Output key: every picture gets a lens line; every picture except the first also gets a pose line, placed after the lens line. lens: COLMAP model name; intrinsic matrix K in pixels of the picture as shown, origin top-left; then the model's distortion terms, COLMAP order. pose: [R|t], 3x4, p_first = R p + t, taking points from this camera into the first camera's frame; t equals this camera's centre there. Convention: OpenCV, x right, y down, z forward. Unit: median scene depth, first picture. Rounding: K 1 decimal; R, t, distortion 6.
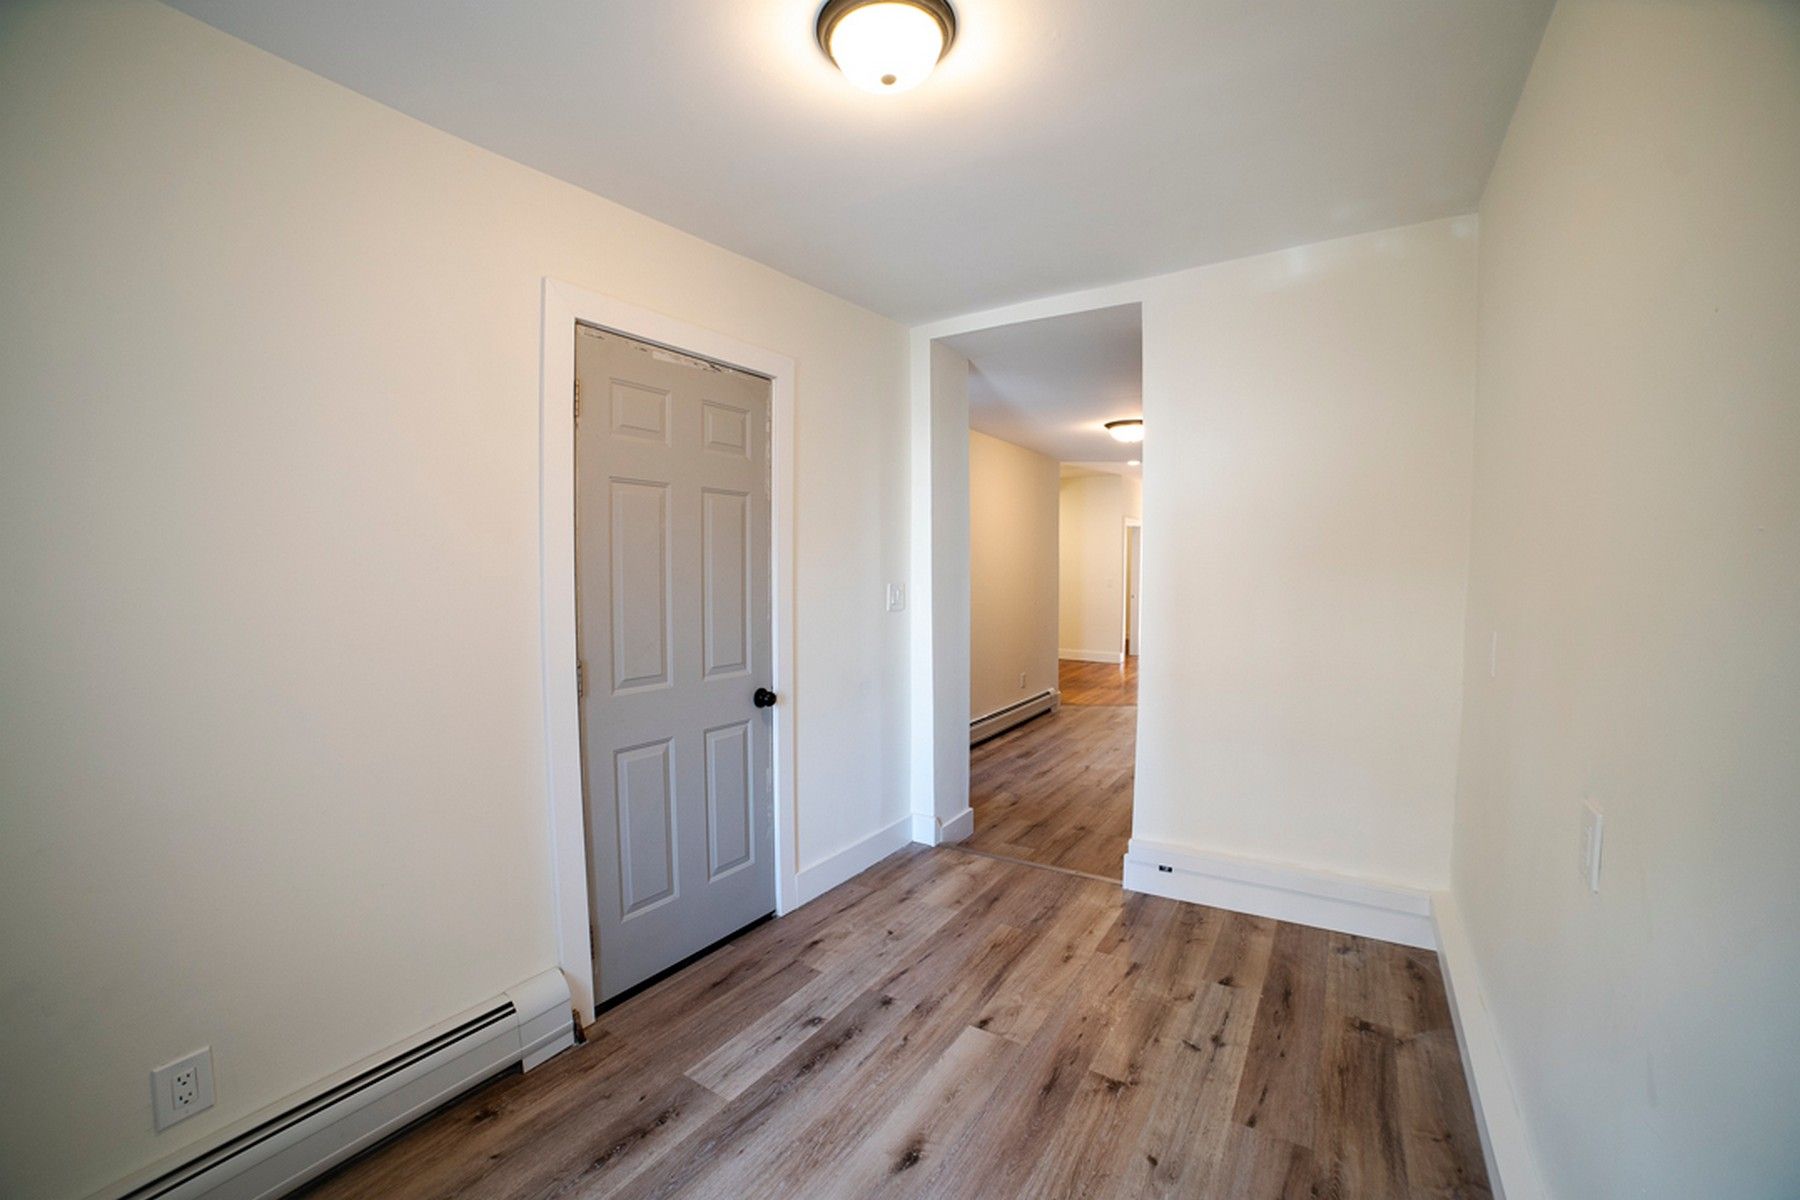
lens RADIAL K [[716.9, 0, 895.2], [0, 716.9, 603.6], [0, 0, 1]] dist [-0.116419, 0.039678]
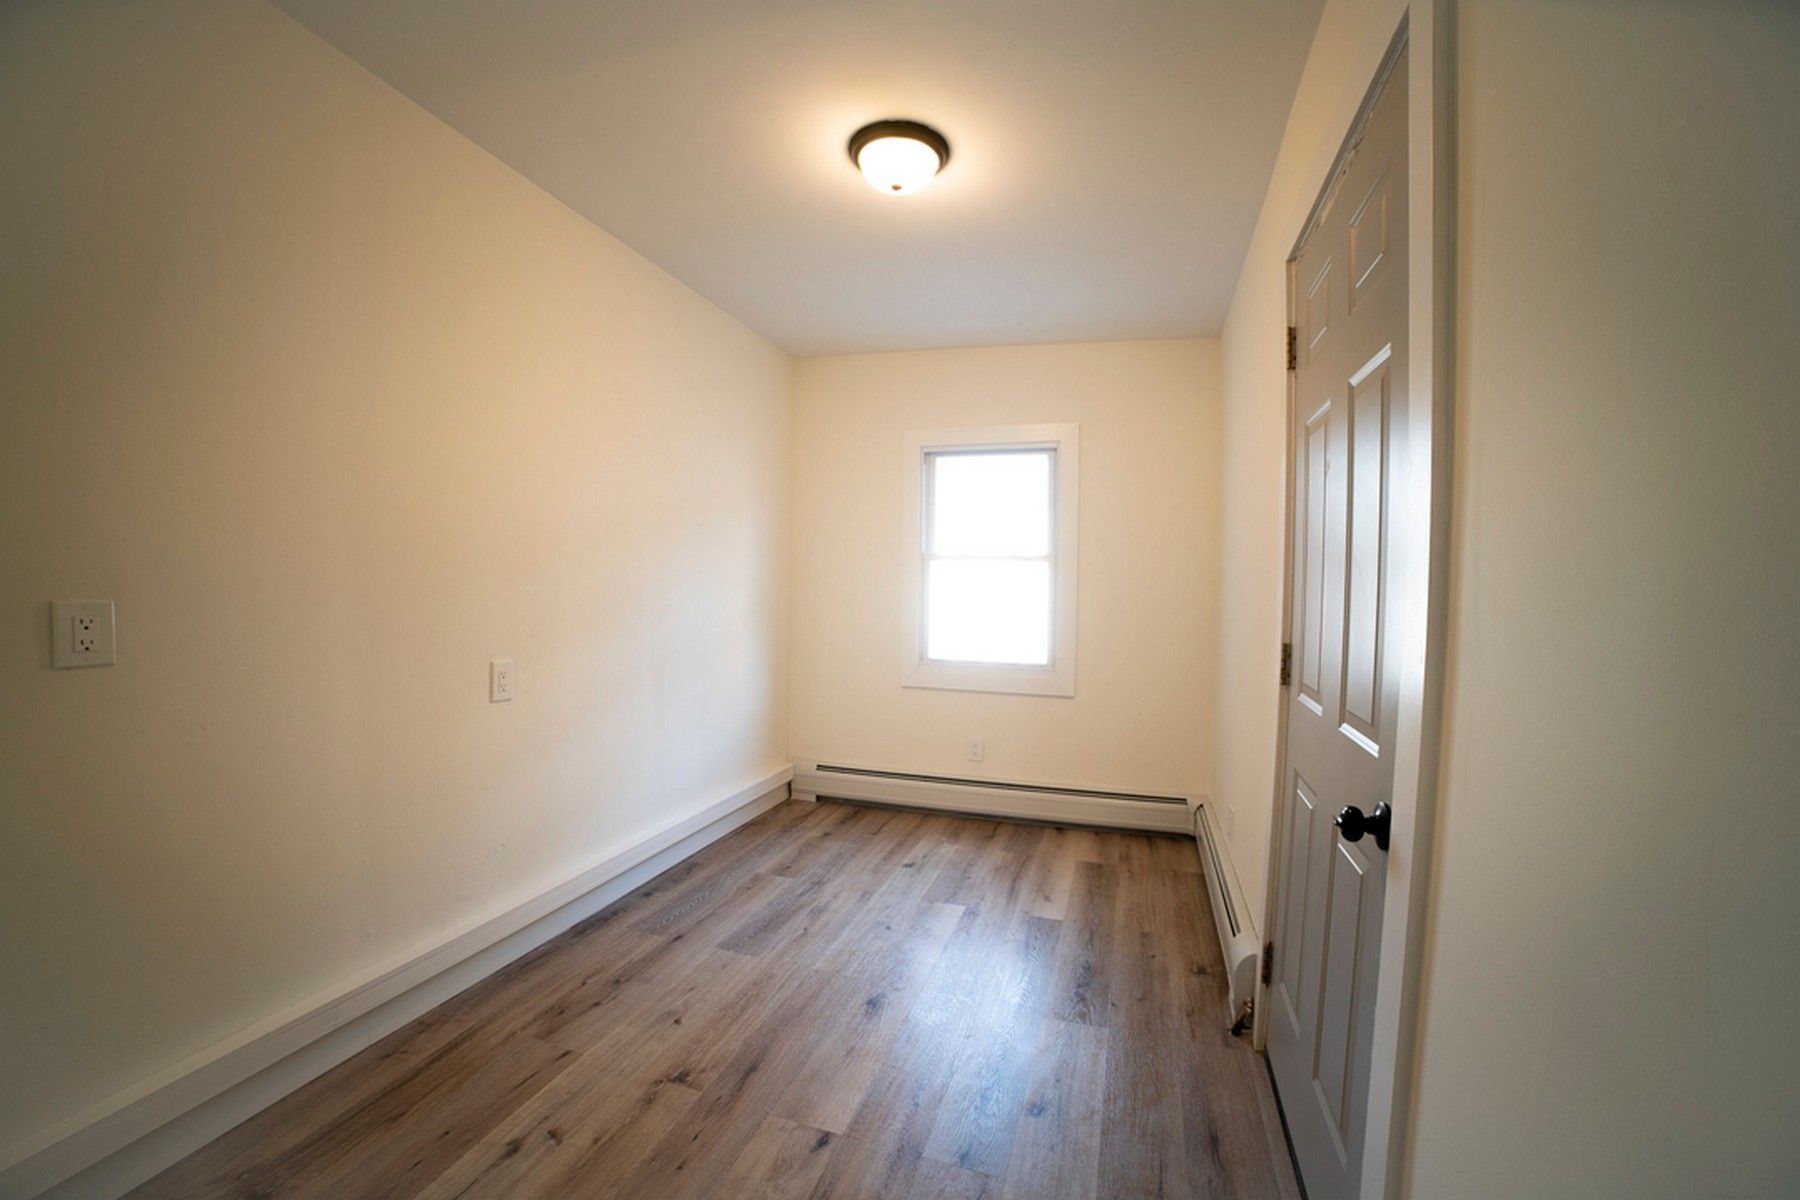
lens RADIAL K [[716.9, 0, 895.2], [0, 716.9, 603.6], [0, 0, 1]] dist [-0.116419, 0.039678]
pose [[-0.967250, -0.002843, -0.253811, 0.270363], [-0.025770, 0.995870, 0.087051, -0.036263], [0.252515, 0.090741, -0.963329, 1.882295]]
